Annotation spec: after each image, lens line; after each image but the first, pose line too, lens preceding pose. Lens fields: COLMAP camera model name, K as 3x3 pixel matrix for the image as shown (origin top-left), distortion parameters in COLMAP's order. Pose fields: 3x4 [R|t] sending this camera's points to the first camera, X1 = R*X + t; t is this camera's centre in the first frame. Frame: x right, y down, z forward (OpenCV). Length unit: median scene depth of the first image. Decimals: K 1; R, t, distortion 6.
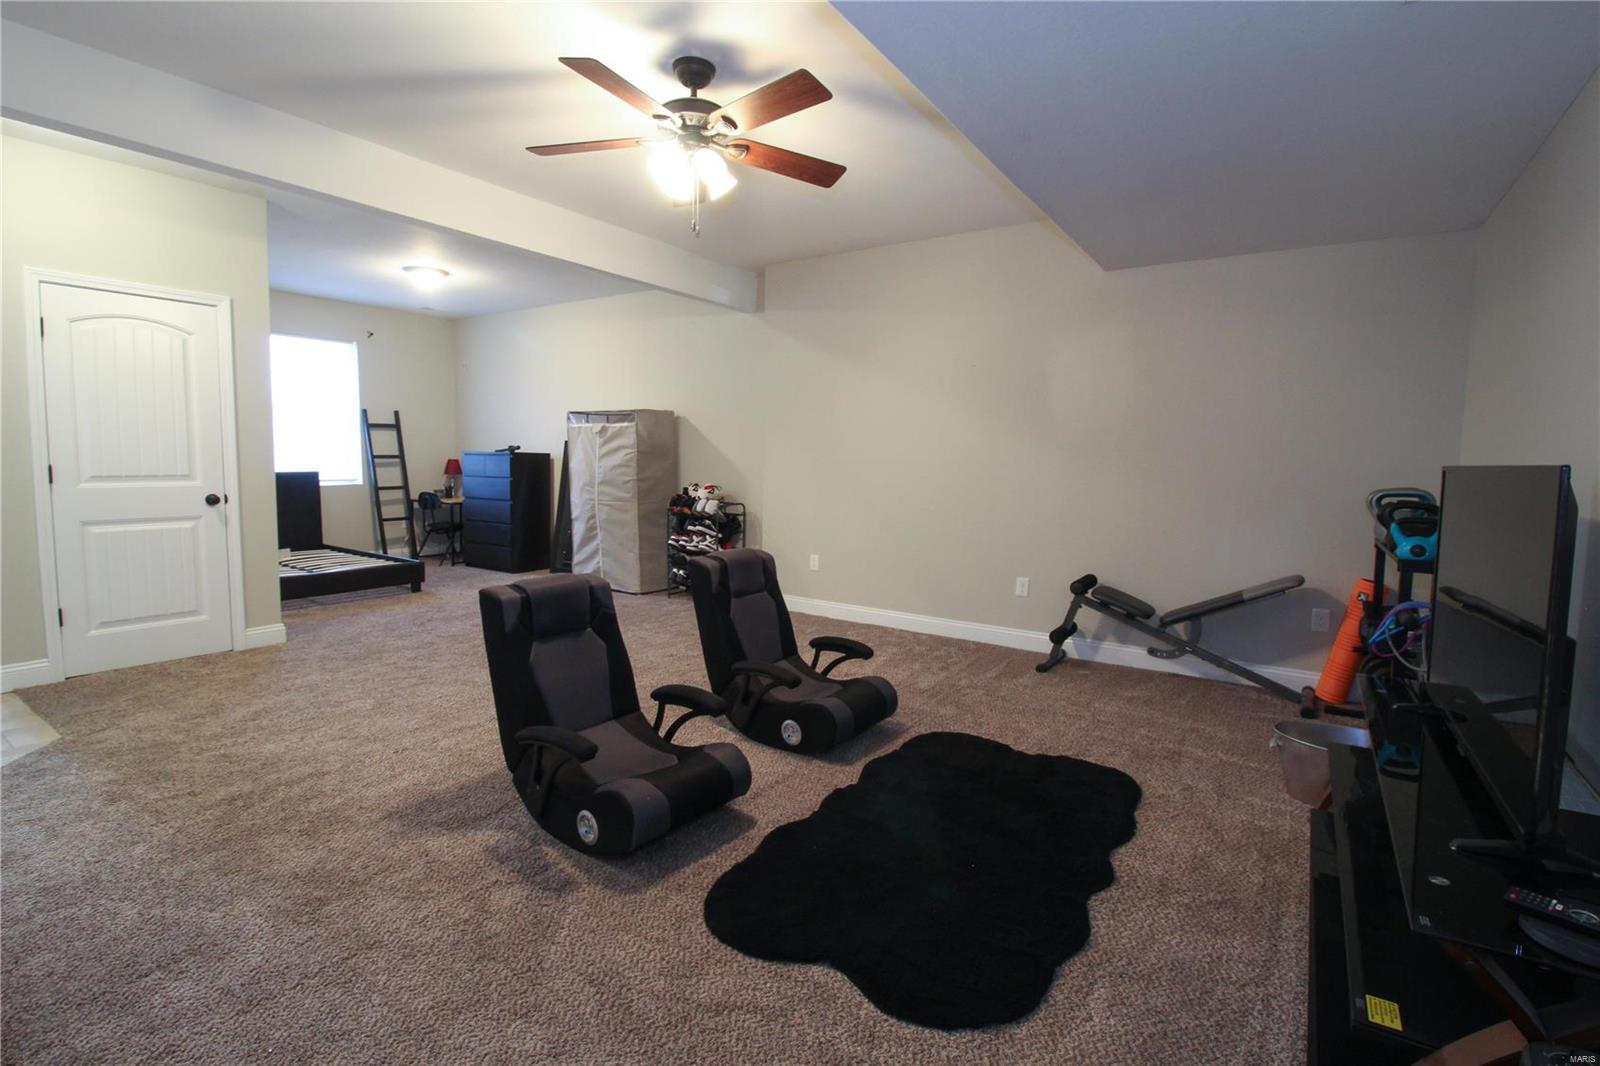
lens RADIAL K [[741.5, 0, 801.3], [0, 741.5, 525.0], [0, 0, 1]] dist [0.002979, -0.014303]
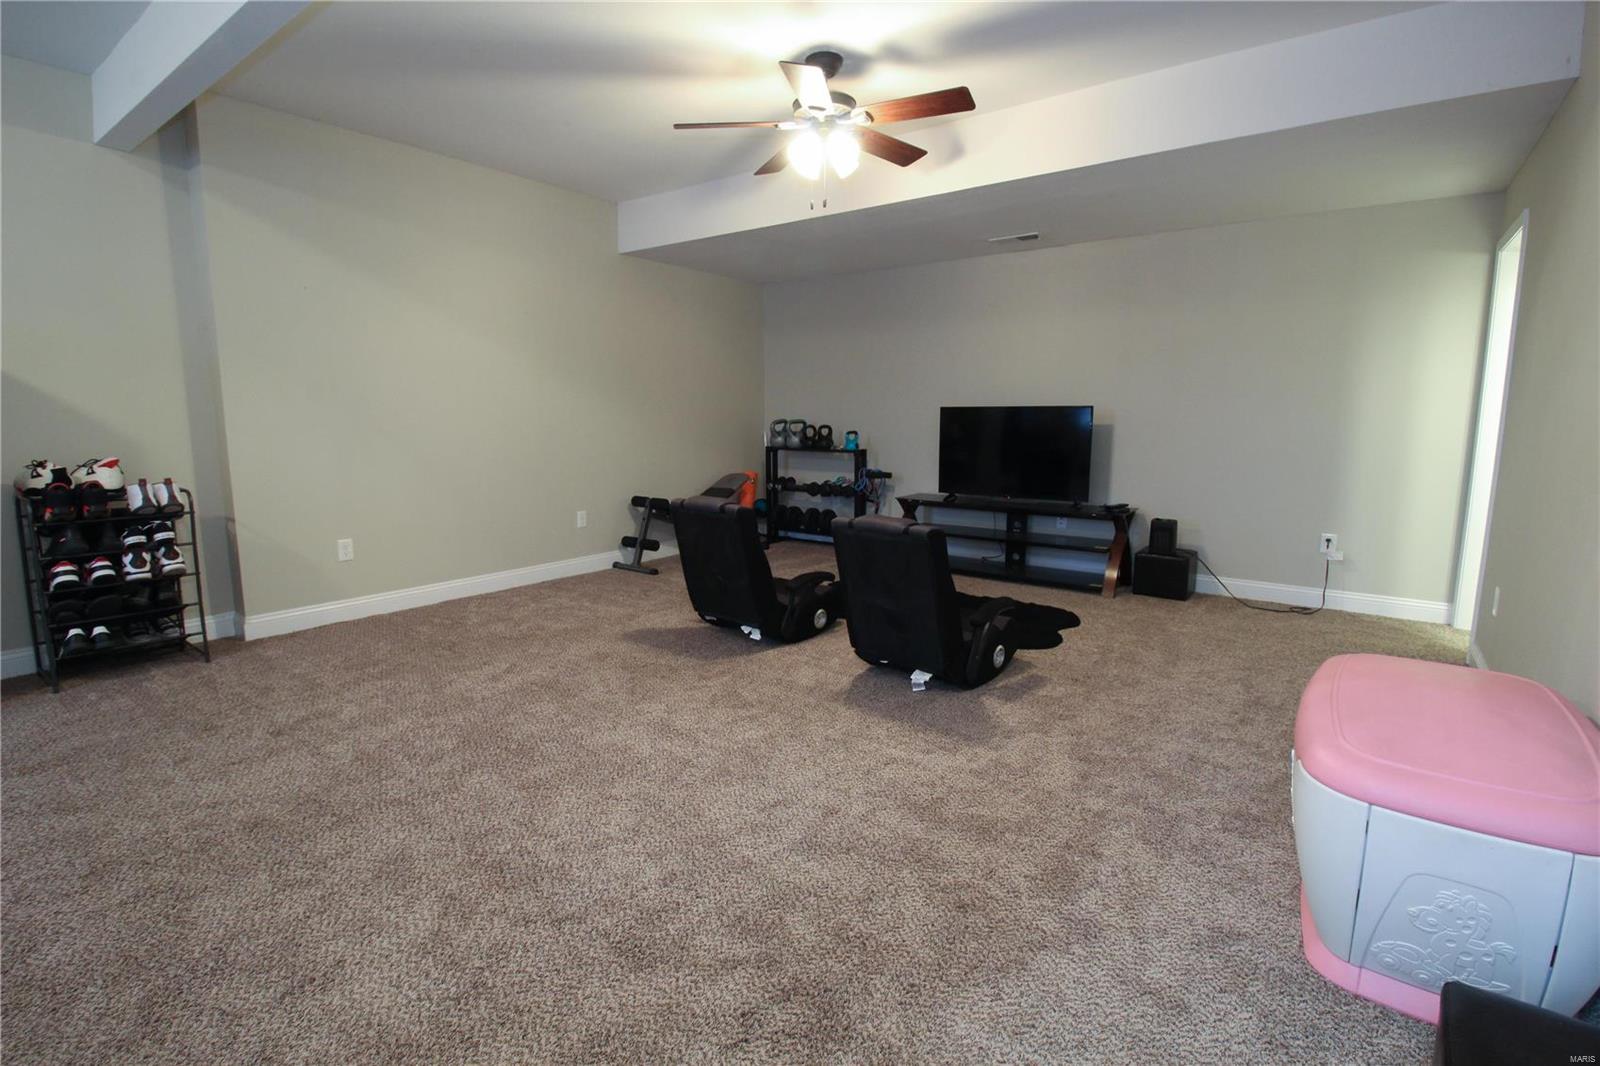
lens RADIAL K [[741.5, 0, 801.3], [0, 741.5, 525.0], [0, 0, 1]] dist [0.002979, -0.014303]
pose [[0.052861, -0.170440, 0.983949, -1.011187], [0.091486, 0.982010, 0.165189, -0.079575], [-0.994402, 0.081286, 0.067503, 0.741615]]
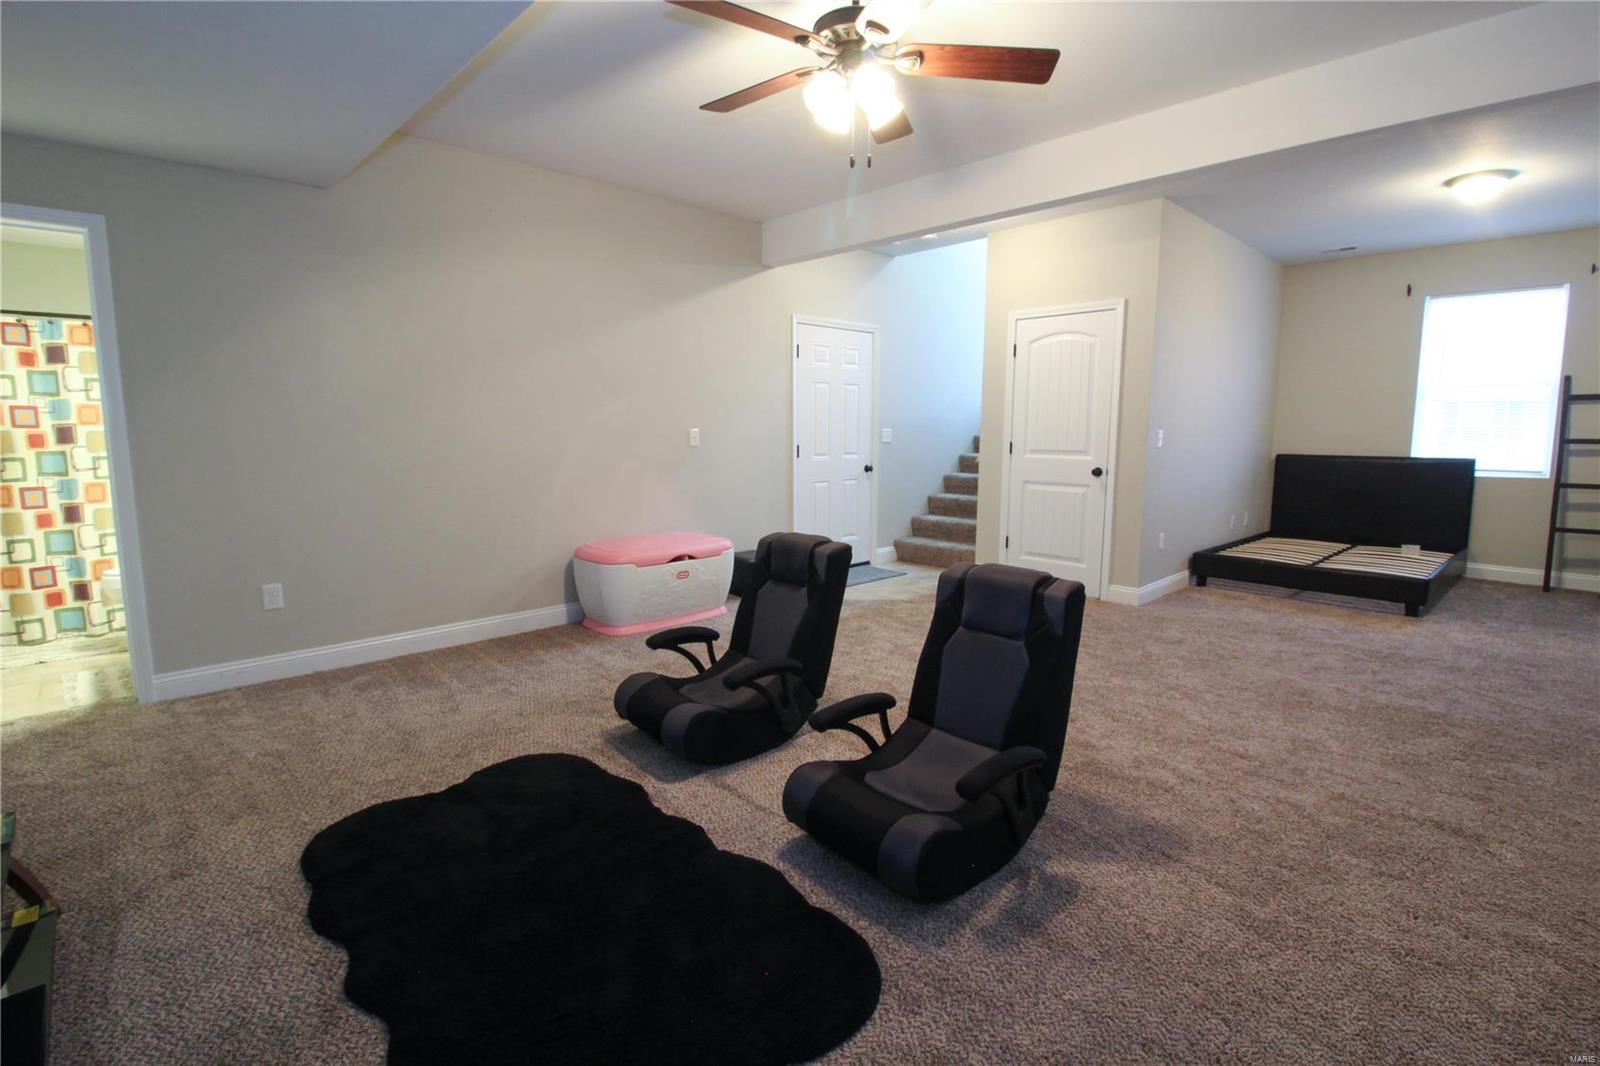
lens RADIAL K [[741.5, 0, 801.3], [0, 741.5, 525.0], [0, 0, 1]] dist [0.002979, -0.014303]
pose [[-0.209687, 0.110095, -0.971551, 0.556394], [-0.096250, 0.986490, 0.132562, -0.069996], [0.973020, 0.121308, -0.196257, 0.860693]]
